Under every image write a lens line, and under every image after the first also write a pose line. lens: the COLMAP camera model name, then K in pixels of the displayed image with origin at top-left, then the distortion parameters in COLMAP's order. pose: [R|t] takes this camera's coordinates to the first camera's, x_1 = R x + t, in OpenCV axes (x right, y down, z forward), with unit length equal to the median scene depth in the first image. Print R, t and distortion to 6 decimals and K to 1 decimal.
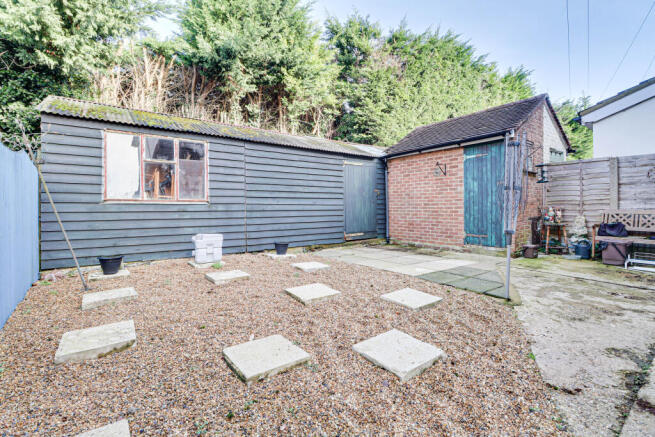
lens RADIAL K [[303.2, 0, 327.5], [0, 303.2, 218.5], [0, 0, 1]] dist [-0.000047, -0.000201]
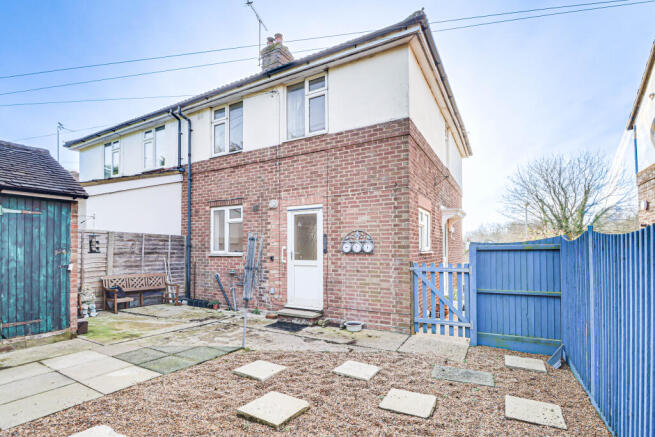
lens RADIAL K [[315.9, 0, 328.8], [0, 315.9, 251.3], [0, 0, 1]] dist [0.000108, -0.000133]
pose [[-0.404352, 0.005190, 0.914589, -0.505699], [0.030970, 0.999488, 0.008020, -0.101168], [-0.914079, 0.031567, -0.404306, 0.669452]]
